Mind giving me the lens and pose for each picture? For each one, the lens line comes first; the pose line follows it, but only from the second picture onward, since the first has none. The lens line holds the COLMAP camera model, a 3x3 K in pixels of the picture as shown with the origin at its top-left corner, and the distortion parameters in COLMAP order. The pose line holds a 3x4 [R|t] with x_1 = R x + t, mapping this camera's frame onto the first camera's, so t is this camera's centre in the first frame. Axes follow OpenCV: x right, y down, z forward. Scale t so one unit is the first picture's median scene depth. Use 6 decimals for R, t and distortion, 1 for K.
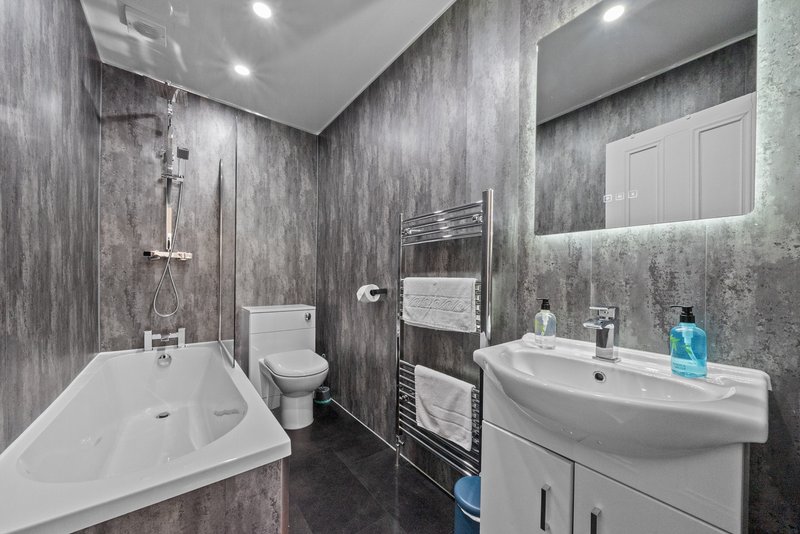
lens RADIAL K [[281.2, 0, 403.0], [0, 281.2, 274.9], [0, 0, 1]] dist [-0.008444, 0.000280]
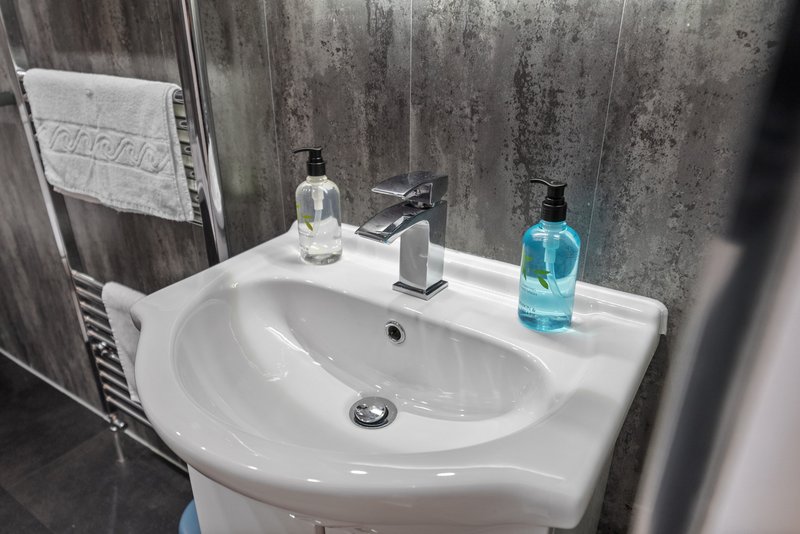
lens RADIAL K [[557.9, 0, 395.2], [0, 557.9, 262.3], [0, 0, 1]] dist [0.000396, 0.000078]
pose [[0.944359, -0.156586, 0.289253, 0.424007], [0.019247, 0.904211, 0.426653, -0.128607], [-0.328353, -0.397346, 0.856913, 0.237299]]
